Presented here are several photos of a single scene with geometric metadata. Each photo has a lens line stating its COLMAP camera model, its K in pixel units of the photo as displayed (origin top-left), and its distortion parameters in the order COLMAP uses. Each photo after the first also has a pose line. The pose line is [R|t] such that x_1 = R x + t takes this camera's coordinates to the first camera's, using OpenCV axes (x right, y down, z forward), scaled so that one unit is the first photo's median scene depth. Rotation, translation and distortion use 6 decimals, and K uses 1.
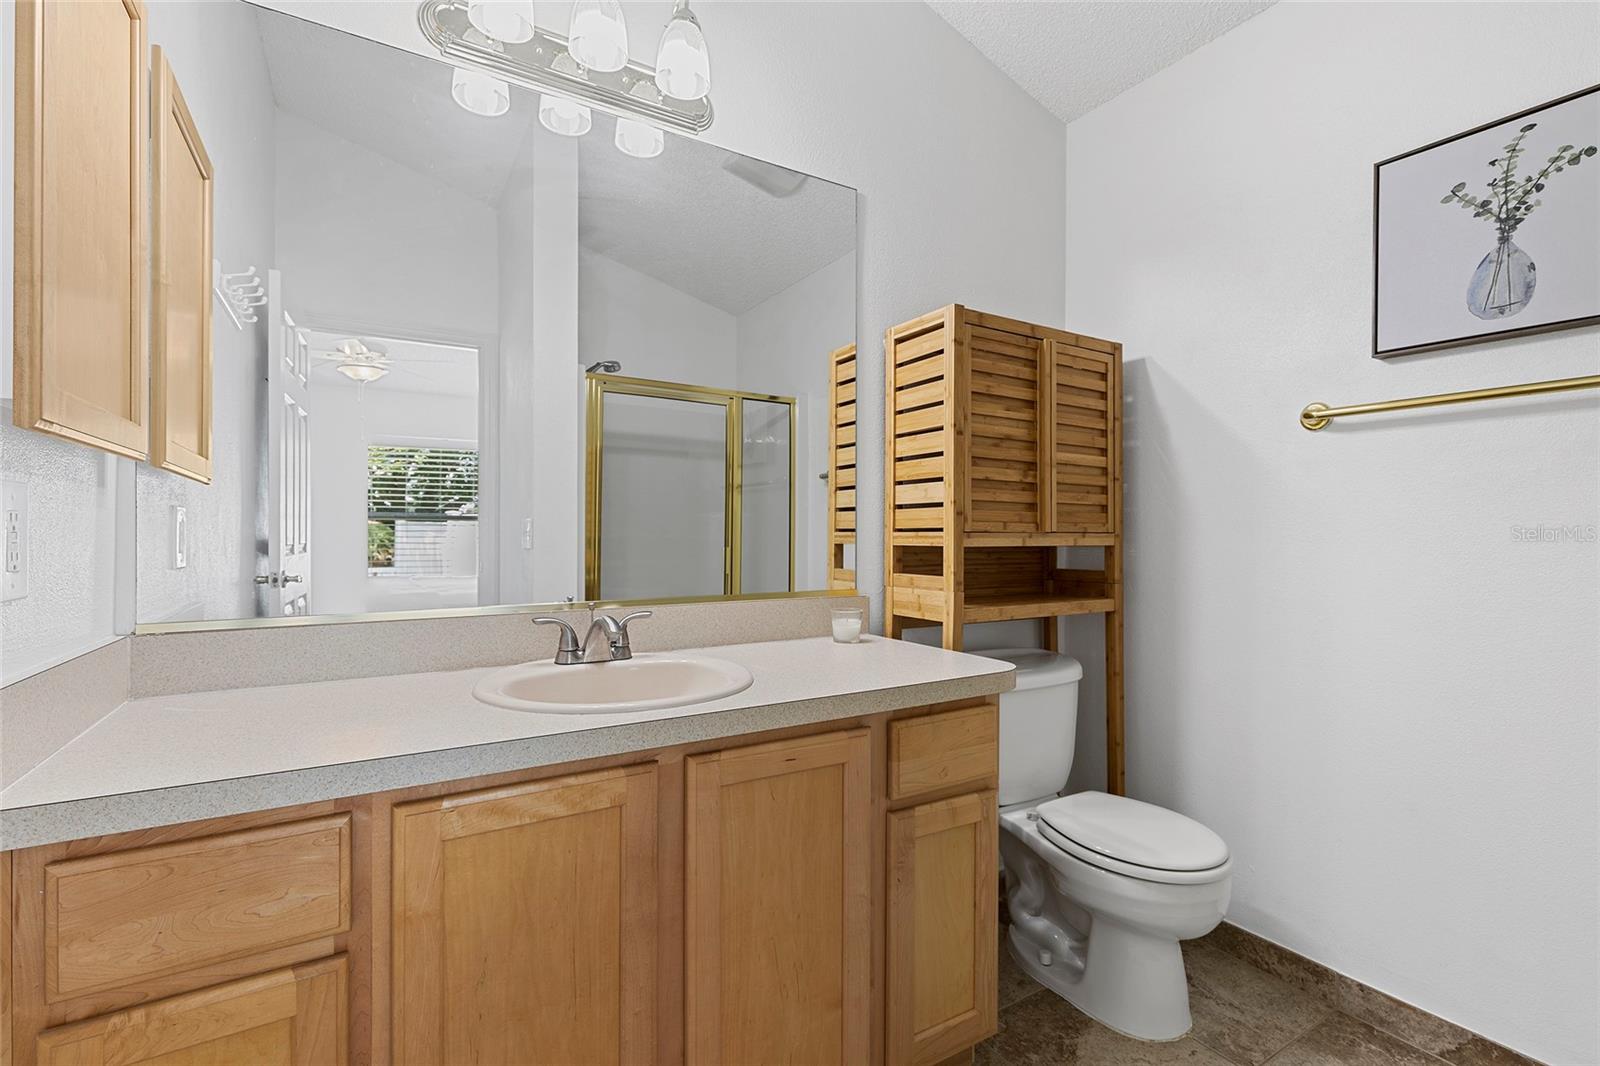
lens RADIAL K [[719.7, 0, 800.2], [0, 719.7, 530.8], [0, 0, 1]] dist [0.012595, 0.000357]
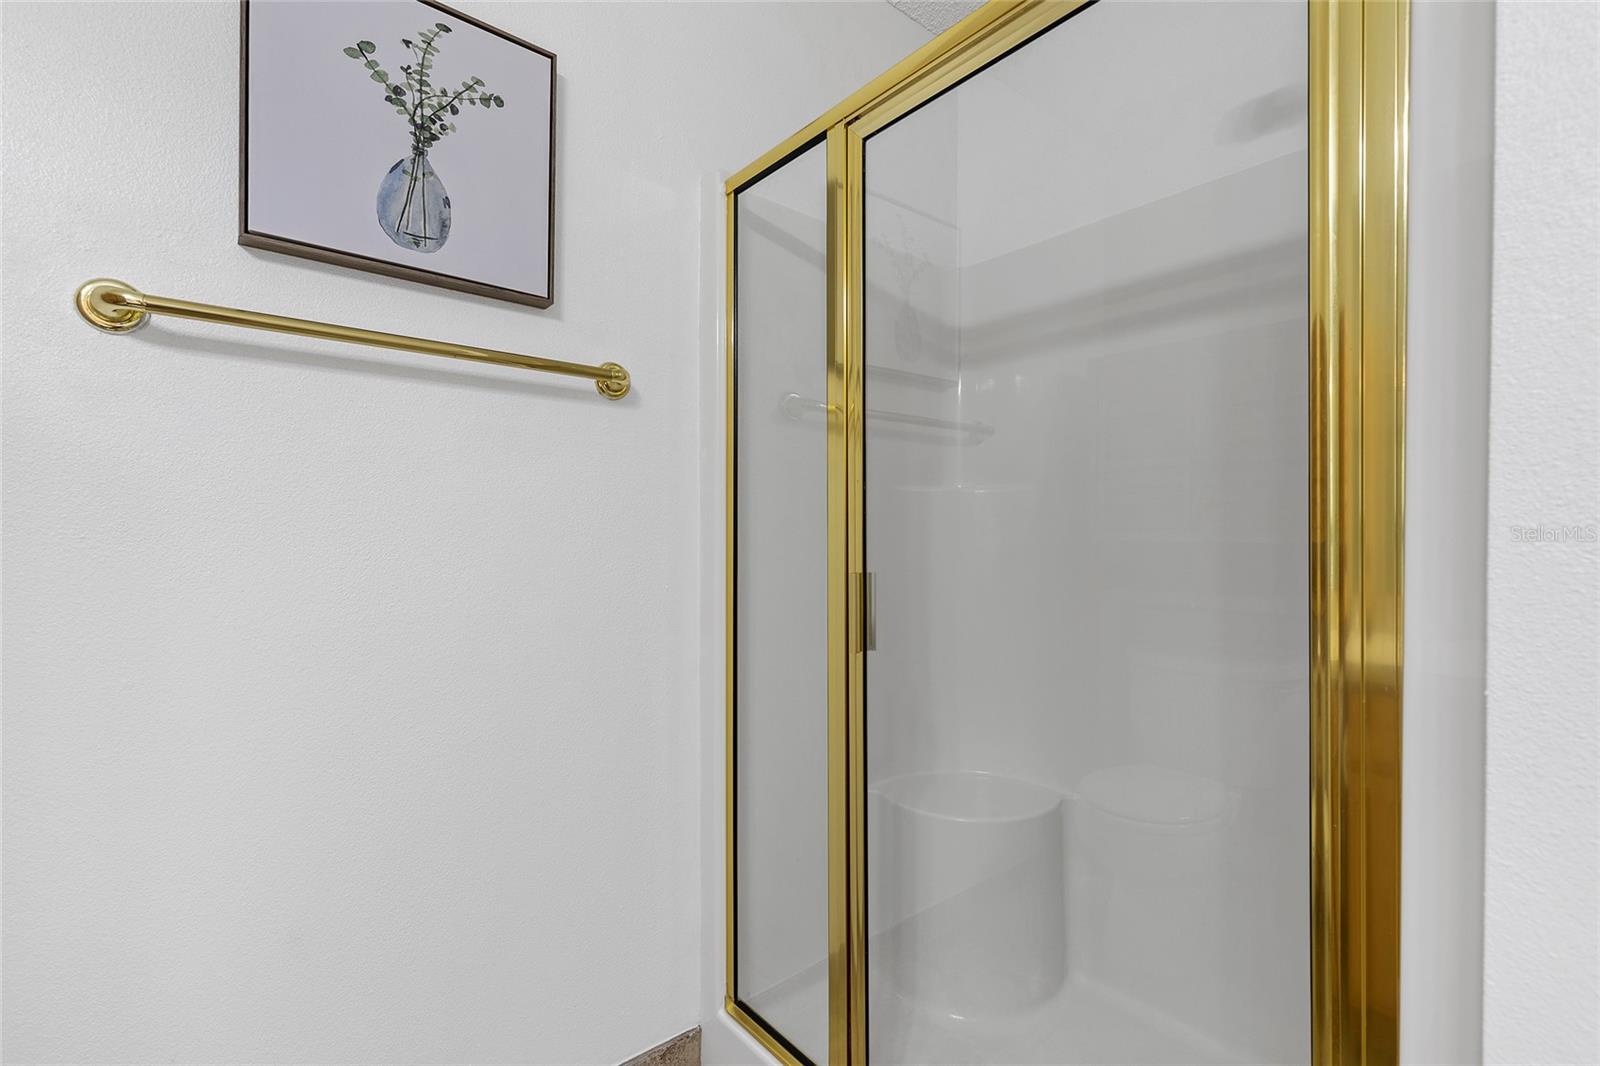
lens RADIAL K [[719.7, 0, 800.5], [0, 719.7, 533.4], [0, 0, 1]] dist [0.012595, 0.000357]
pose [[-0.147808, -0.005681, 0.989000, 0.129998], [-0.004155, 0.999978, 0.005123, 0.006033], [-0.989007, -0.003352, -0.147828, 0.704870]]
